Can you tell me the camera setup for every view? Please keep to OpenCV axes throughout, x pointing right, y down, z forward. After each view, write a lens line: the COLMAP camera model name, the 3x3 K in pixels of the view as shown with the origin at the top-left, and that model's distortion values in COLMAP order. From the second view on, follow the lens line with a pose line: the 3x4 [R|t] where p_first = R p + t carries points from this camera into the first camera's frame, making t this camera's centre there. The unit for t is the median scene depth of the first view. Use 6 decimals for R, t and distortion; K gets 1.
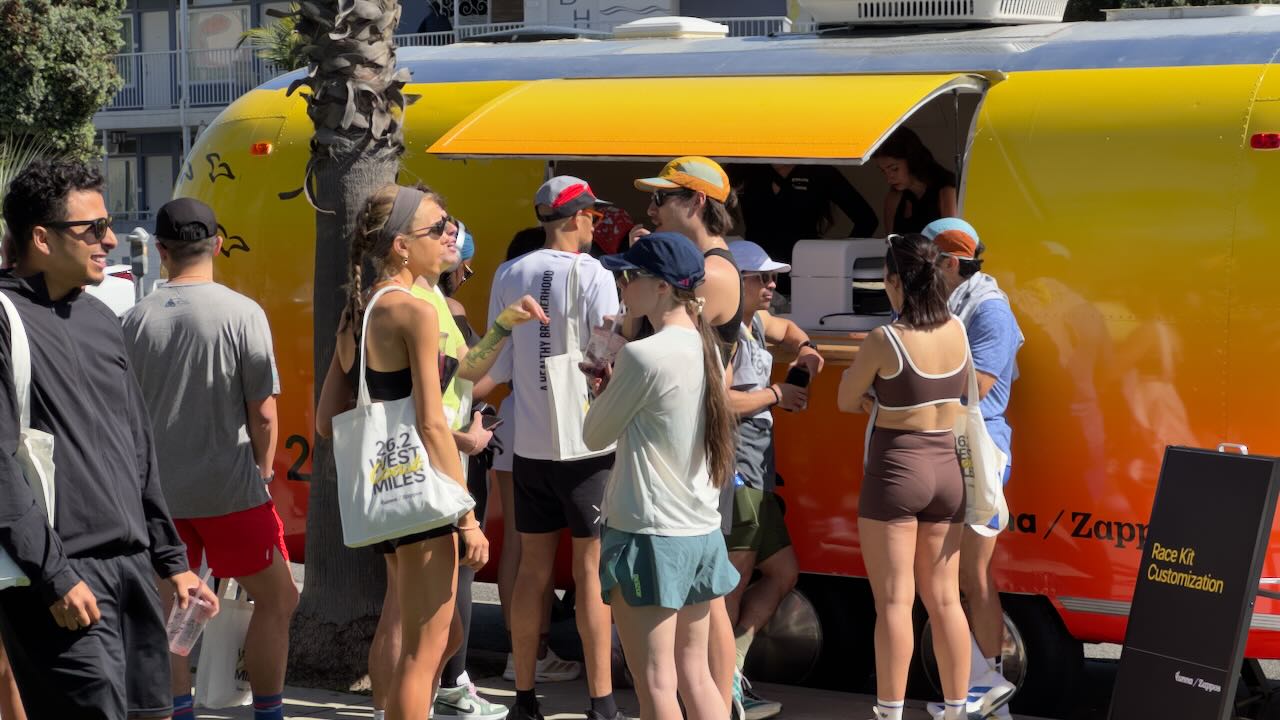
lens RADIAL K [[2852.3, 0, 638.4], [0, 2852.3, 351.8], [0, 0, 1]] dist [0.031155, 0.000000]
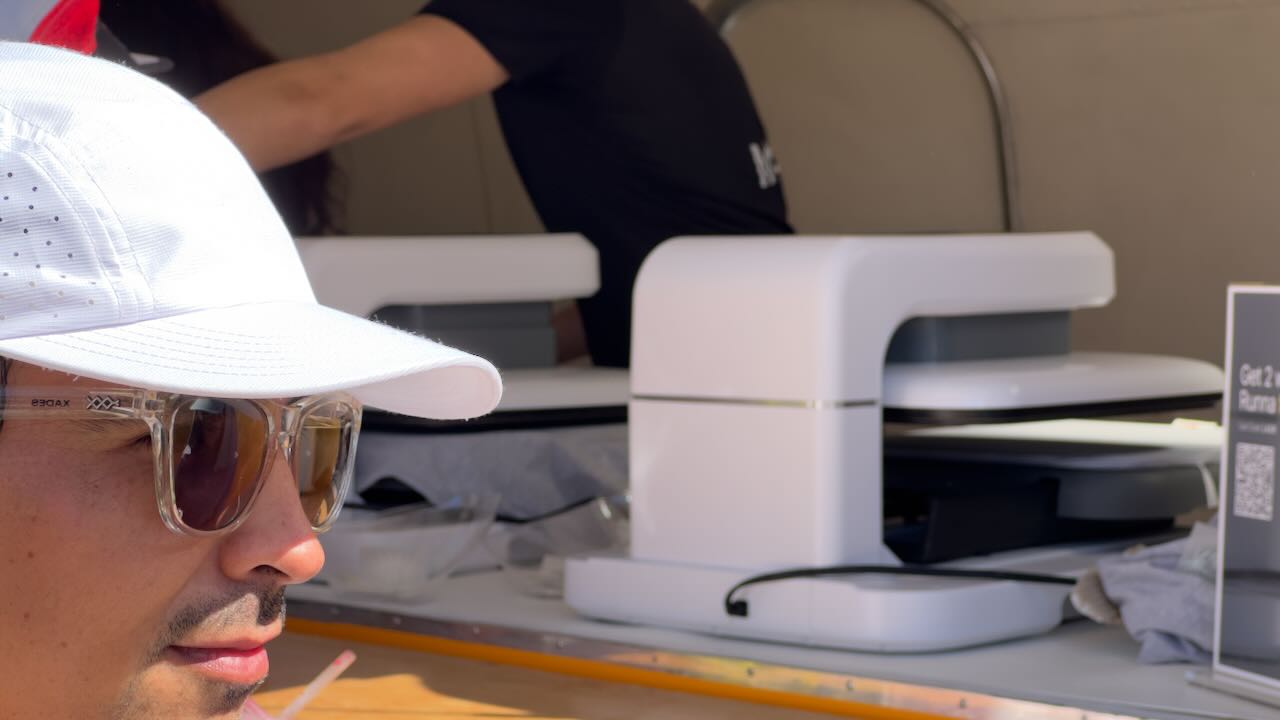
lens RADIAL K [[2852.3, 0, 637.0], [0, 2852.3, 361.0], [0, 0, 1]] dist [0.031155, 0.000000]
pose [[0.987178, 0.016036, -0.158815, 0.090846], [-0.019932, 0.999538, -0.022966, -0.023798], [0.158374, 0.025837, 0.987041, 0.784789]]
